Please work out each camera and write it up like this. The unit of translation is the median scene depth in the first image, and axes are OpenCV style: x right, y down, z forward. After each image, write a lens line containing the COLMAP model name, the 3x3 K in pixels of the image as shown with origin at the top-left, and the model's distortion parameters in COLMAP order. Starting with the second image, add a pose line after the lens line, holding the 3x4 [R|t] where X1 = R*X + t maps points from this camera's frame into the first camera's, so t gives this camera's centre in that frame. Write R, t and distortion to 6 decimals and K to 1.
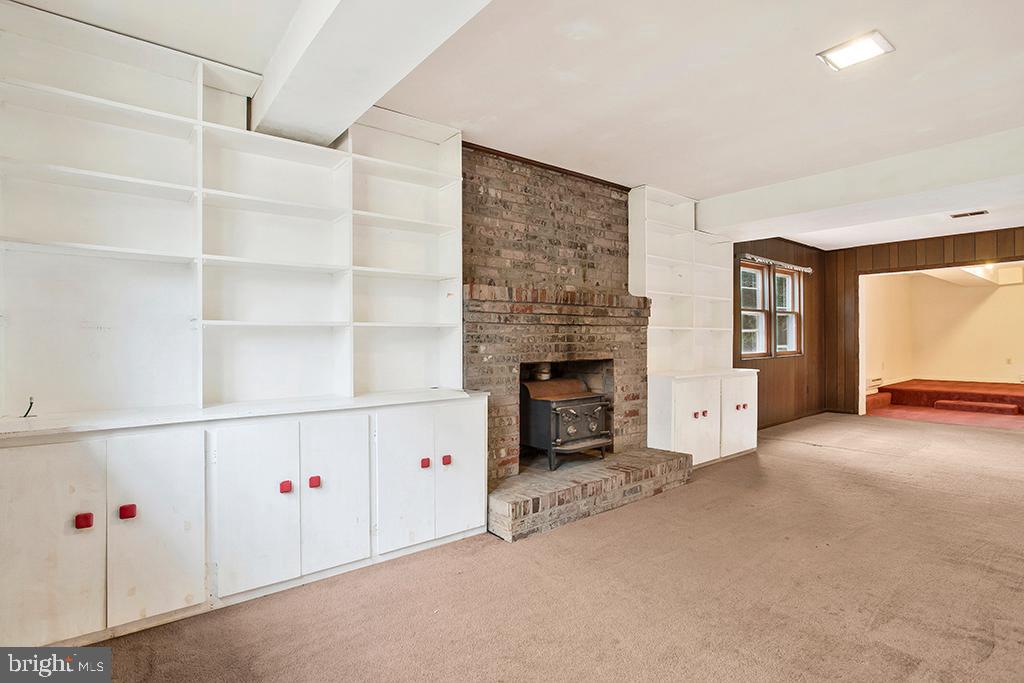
lens RADIAL K [[506.5, 0, 512.0], [0, 506.5, 341.5], [0, 0, 1]] dist [-0.076115, 0.000787]
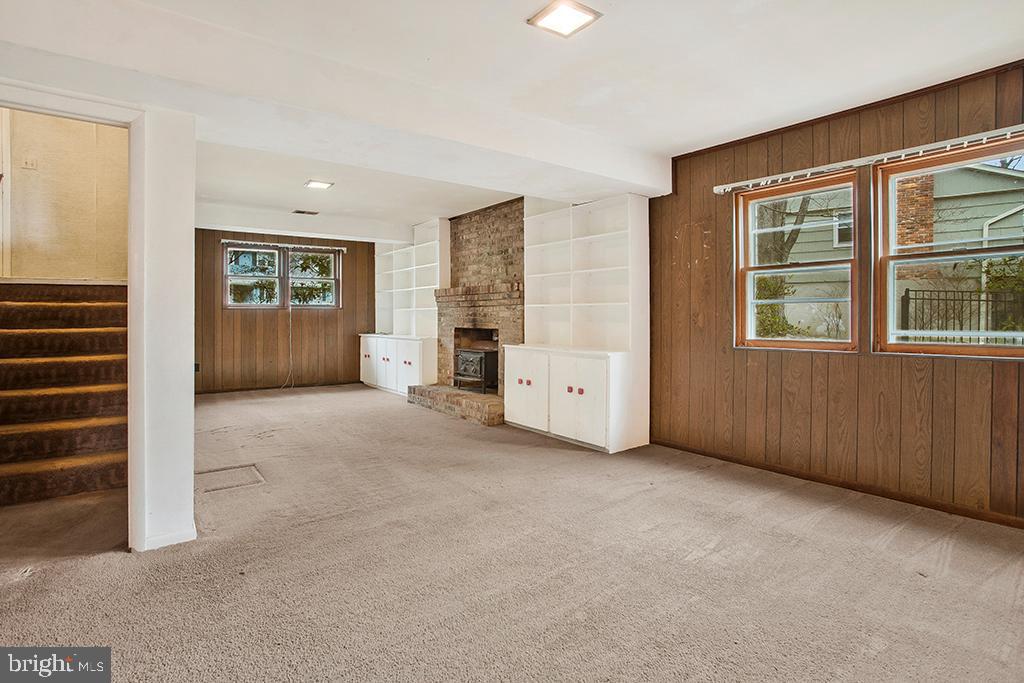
lens RADIAL K [[523.6, 0, 504.4], [0, 523.6, 312.5], [0, 0, 1]] dist [-0.003962, 0.000384]
pose [[-0.037575, -0.000973, -0.999293, 1.730209], [-0.003753, 0.999993, -0.000833, -0.011343], [0.999287, 0.003719, -0.037578, 1.105792]]
